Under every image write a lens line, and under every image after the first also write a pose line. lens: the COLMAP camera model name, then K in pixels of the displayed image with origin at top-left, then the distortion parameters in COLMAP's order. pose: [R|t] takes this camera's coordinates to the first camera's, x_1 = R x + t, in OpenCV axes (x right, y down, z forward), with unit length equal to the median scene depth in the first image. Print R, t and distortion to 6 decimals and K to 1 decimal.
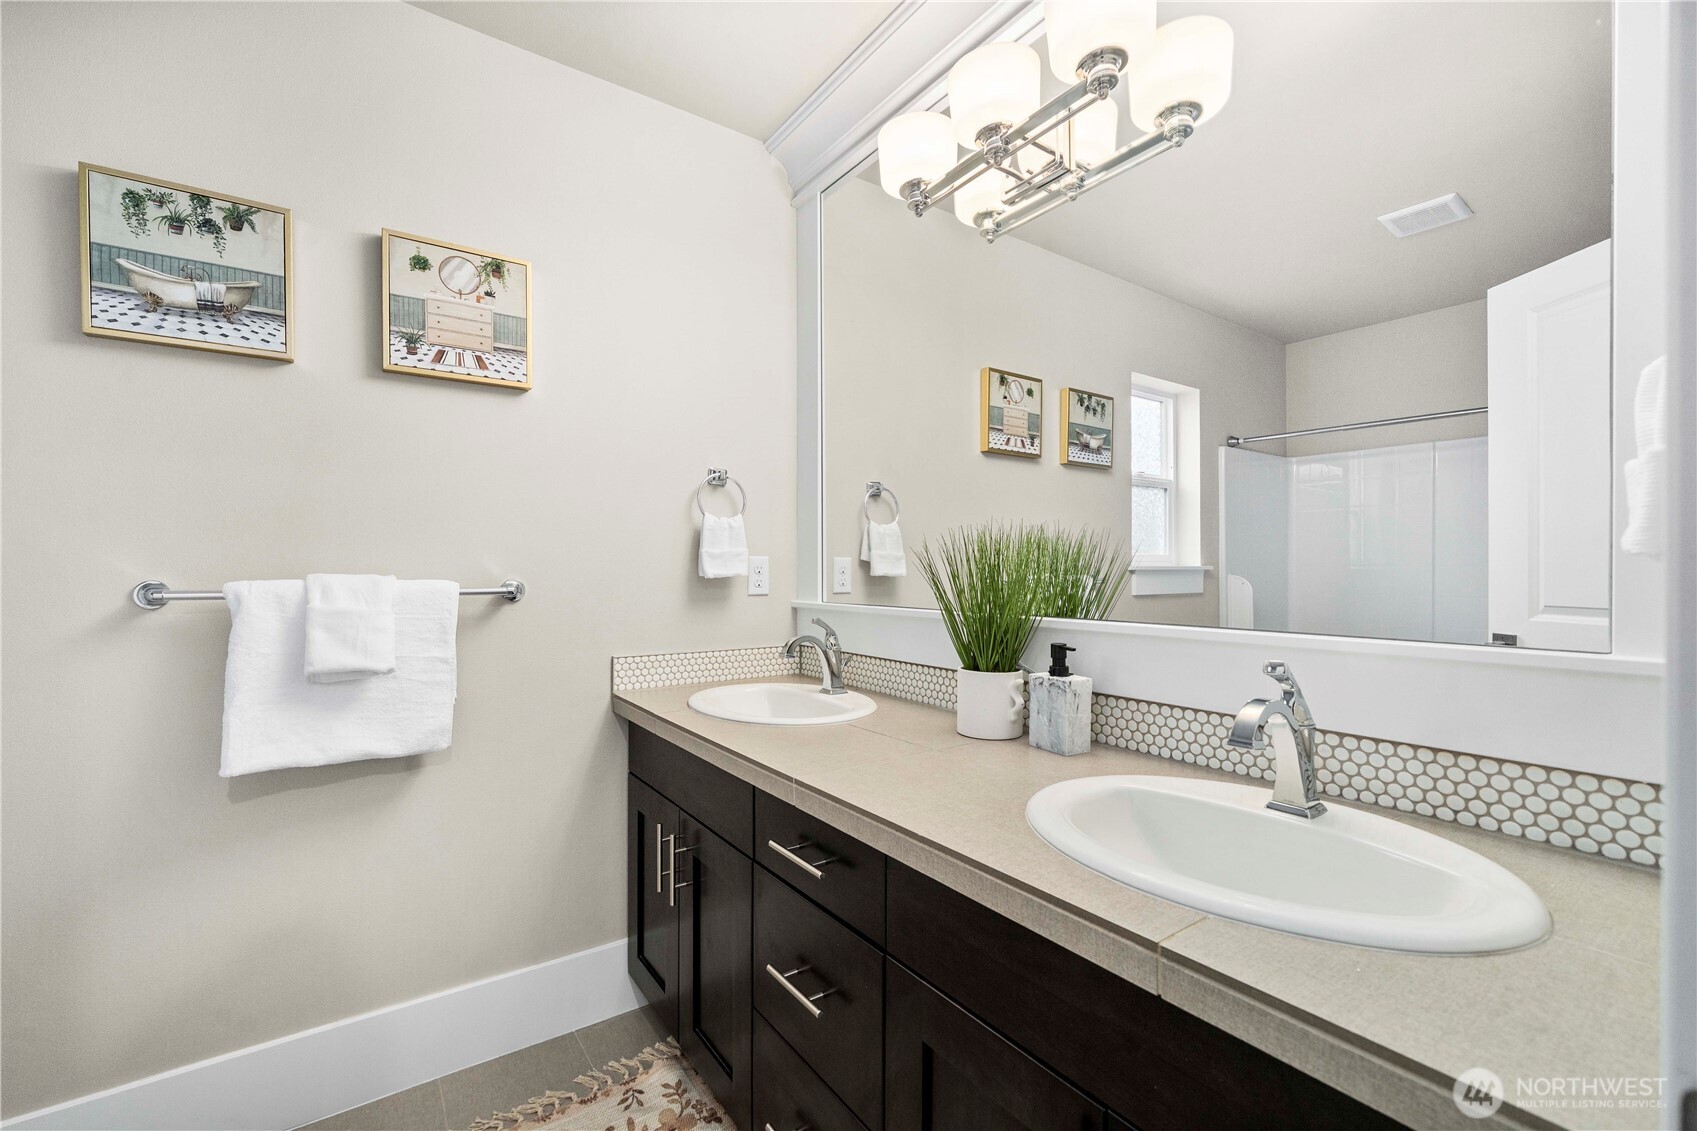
lens RADIAL K [[713.7, 0, 848.5], [0, 713.7, 565.5], [0, 0, 1]] dist [0.000348, 0.000011]
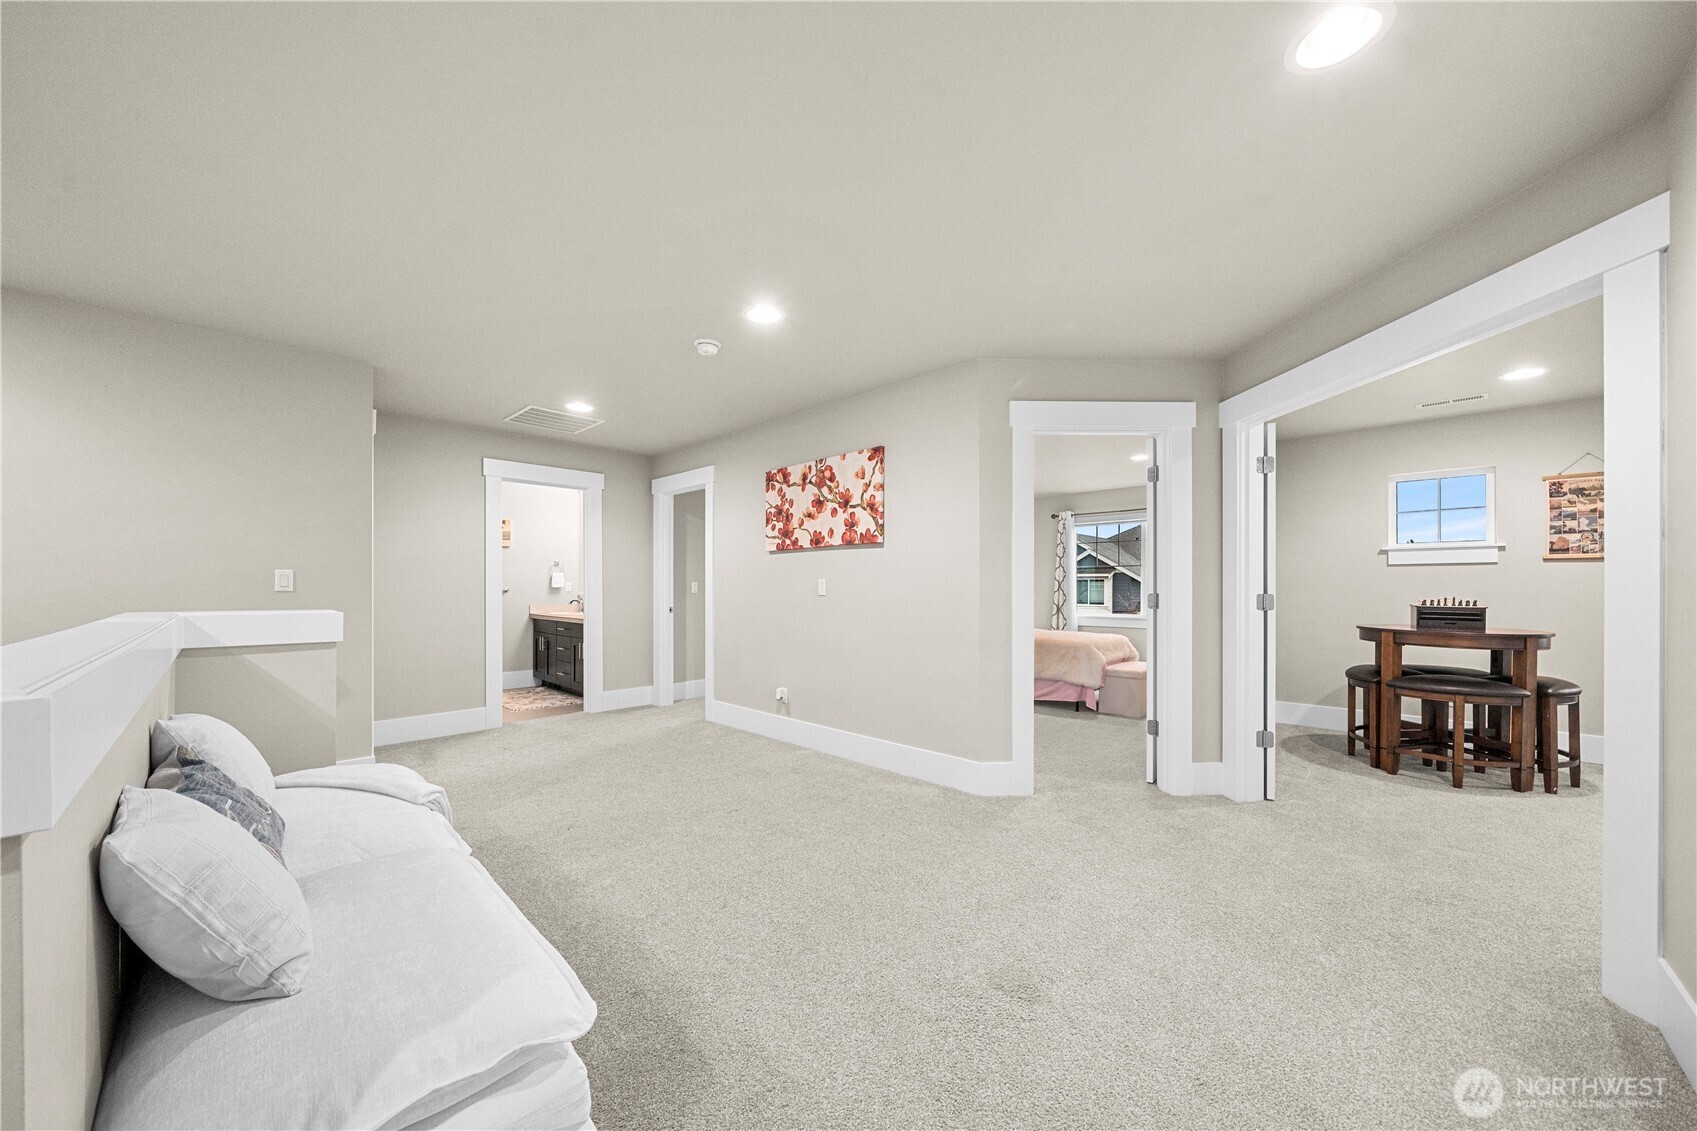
lens RADIAL K [[585.1, 0, 849.4], [0, 585.1, 582.4], [0, 0, 1]] dist [-0.000076, -0.000002]
pose [[0.980351, -0.001564, 0.197255, 0.881005], [0.001397, 0.999999, 0.000987, -0.015463], [-0.197257, -0.000692, 0.980352, -2.885886]]
